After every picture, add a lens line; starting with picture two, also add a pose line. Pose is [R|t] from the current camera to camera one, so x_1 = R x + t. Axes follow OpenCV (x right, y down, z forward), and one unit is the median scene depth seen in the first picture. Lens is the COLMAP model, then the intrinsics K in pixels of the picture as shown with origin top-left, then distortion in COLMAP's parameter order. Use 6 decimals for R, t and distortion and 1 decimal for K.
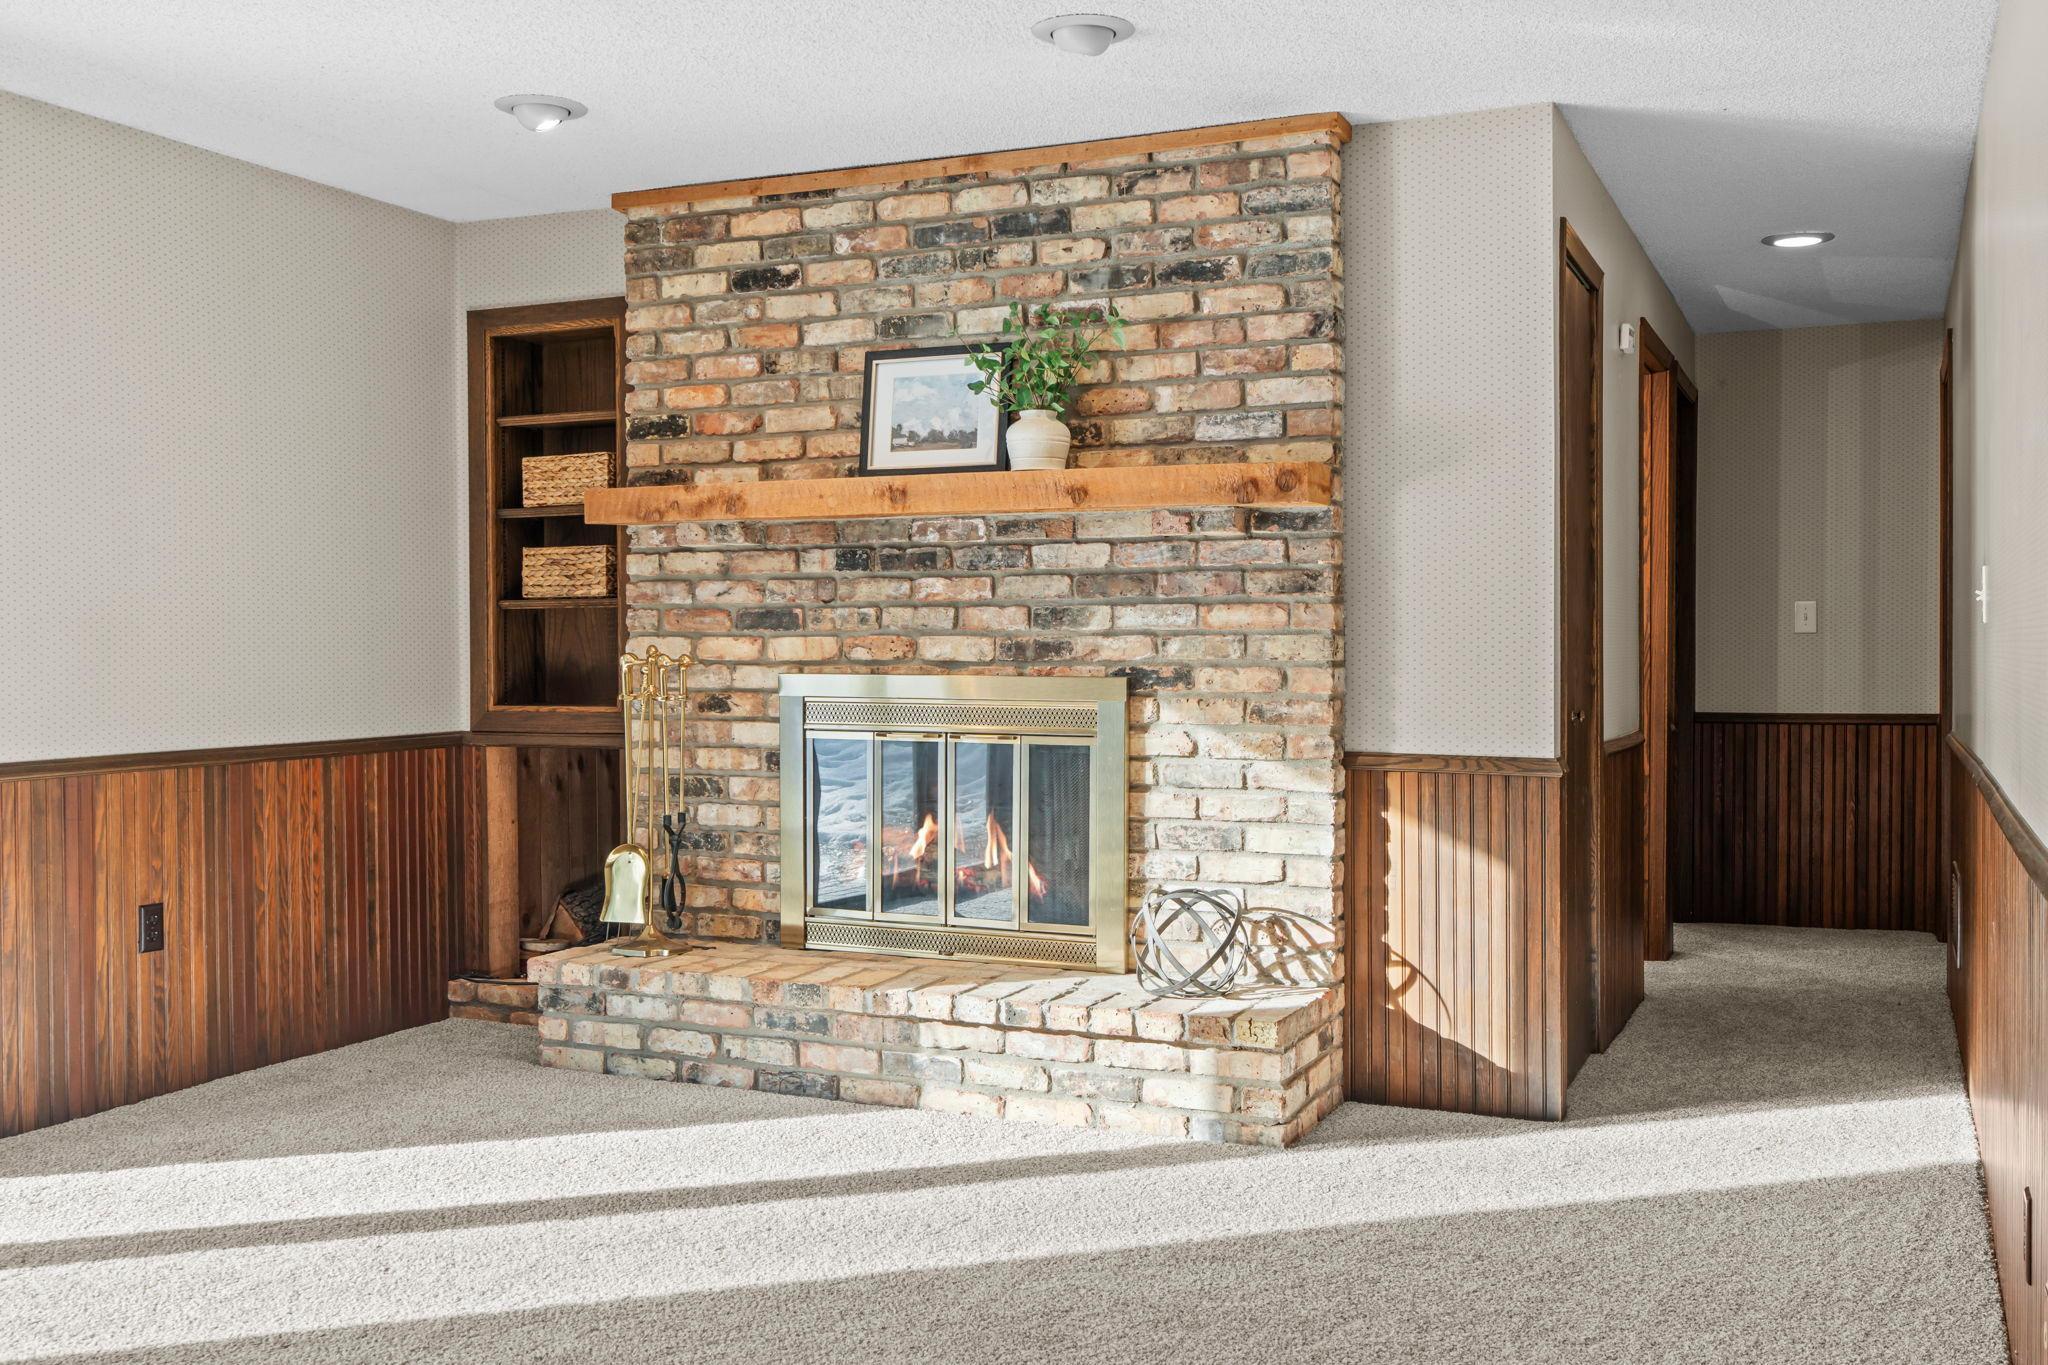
lens RADIAL K [[1966.8, 0, 1024.0], [0, 1966.8, 682.5], [0, 0, 1]] dist [-0.002898, 0.007606]
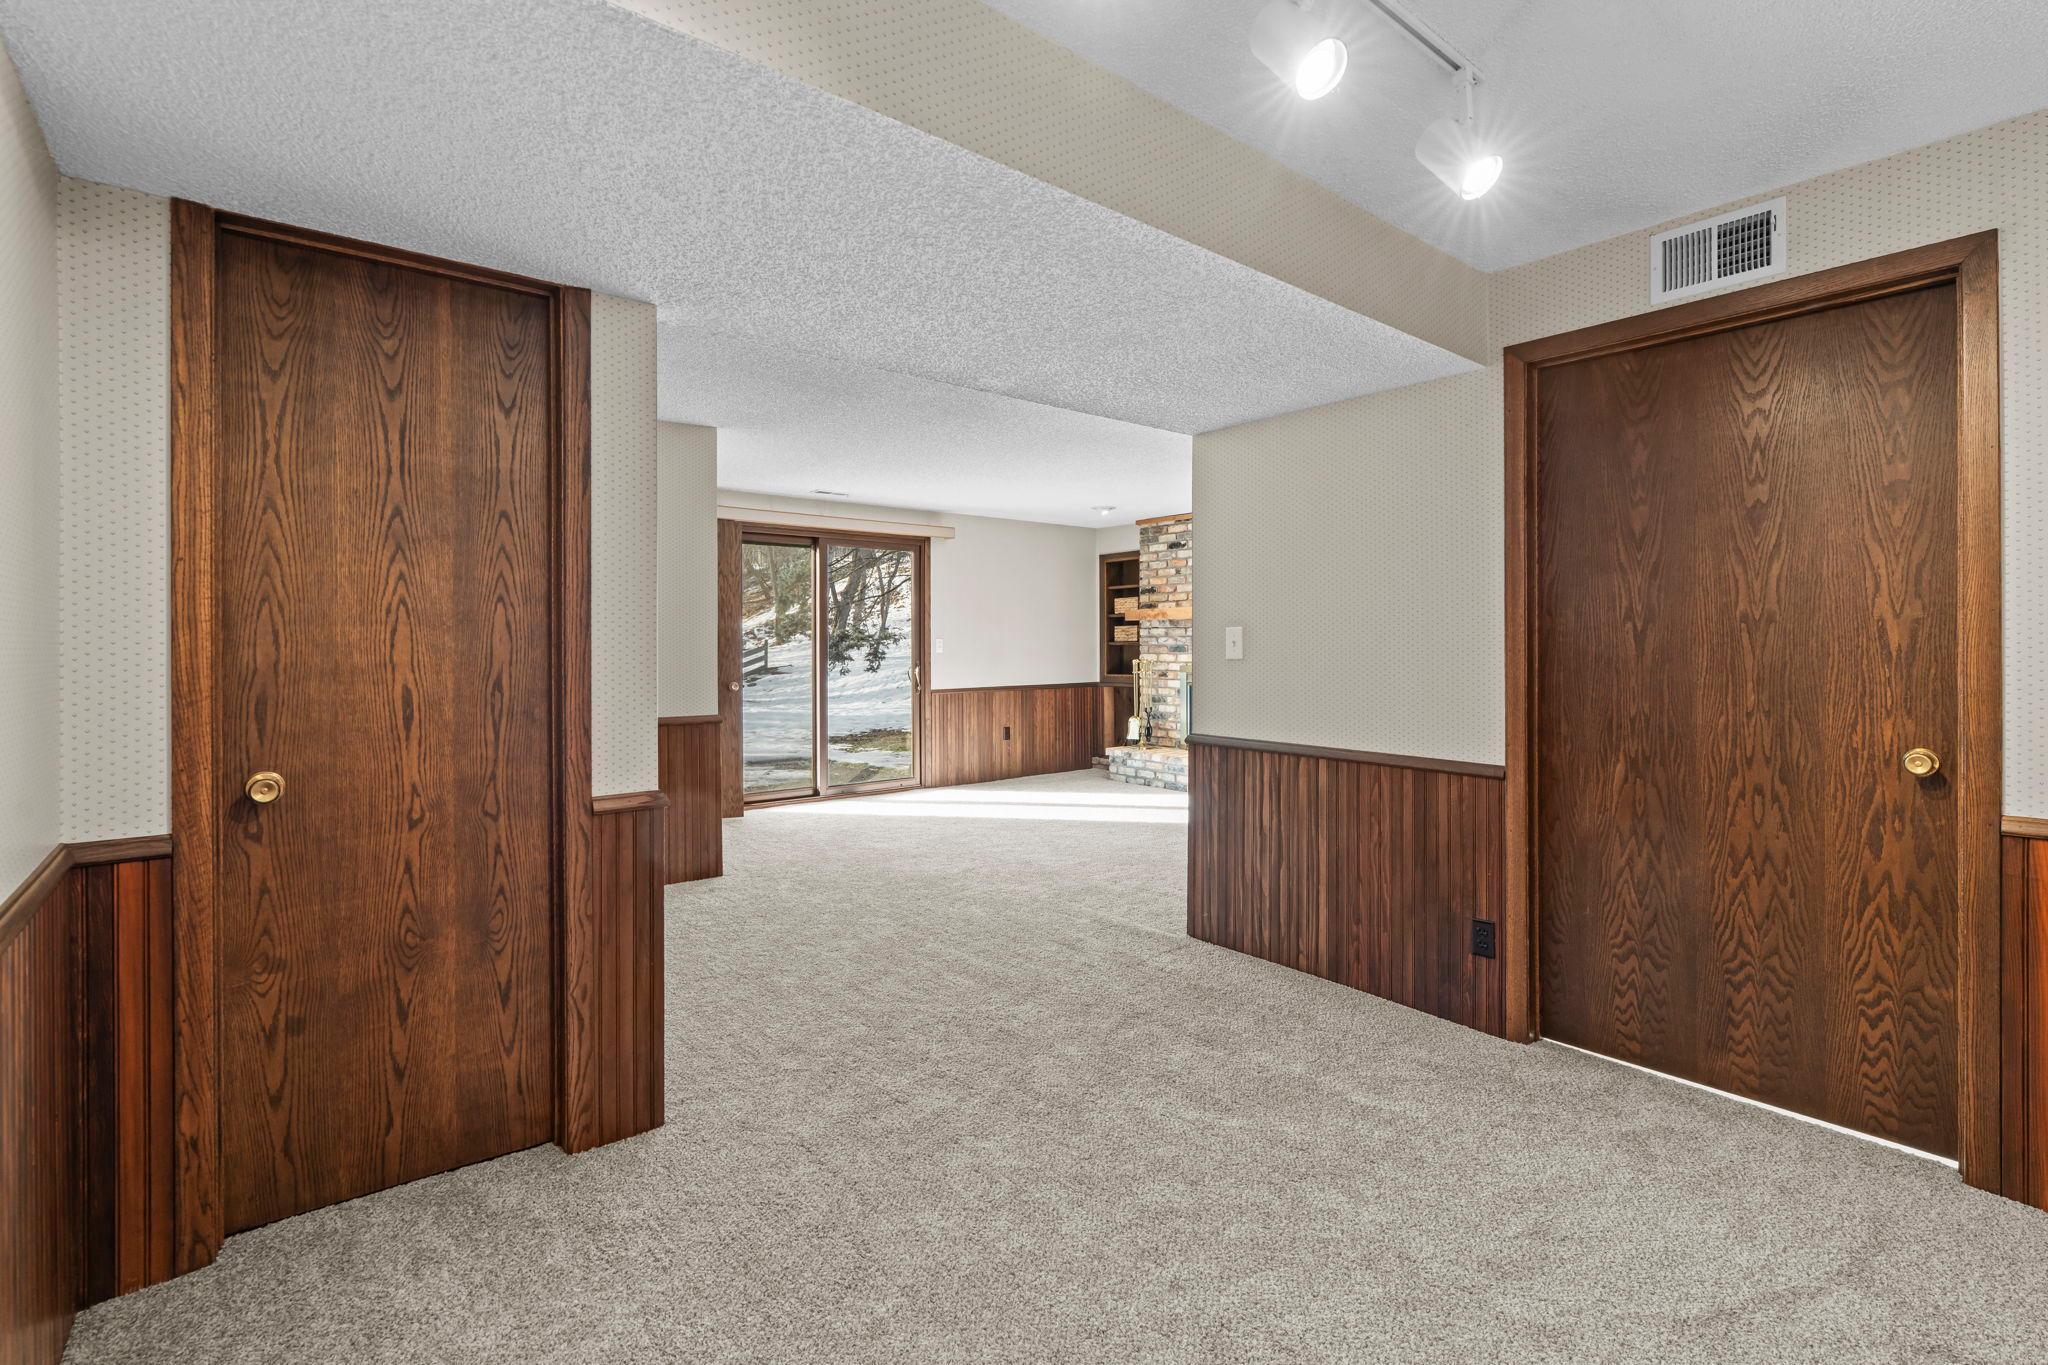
lens RADIAL K [[926.2, 0, 1014.9], [0, 926.2, 663.9], [0, 0, 1]] dist [-0.006315, 0.002373]
pose [[0.893420, 0.008002, -0.449151, 0.315339], [-0.007995, 0.999966, 0.001912, -0.007871], [0.449152, 0.001882, 0.893454, -0.492290]]
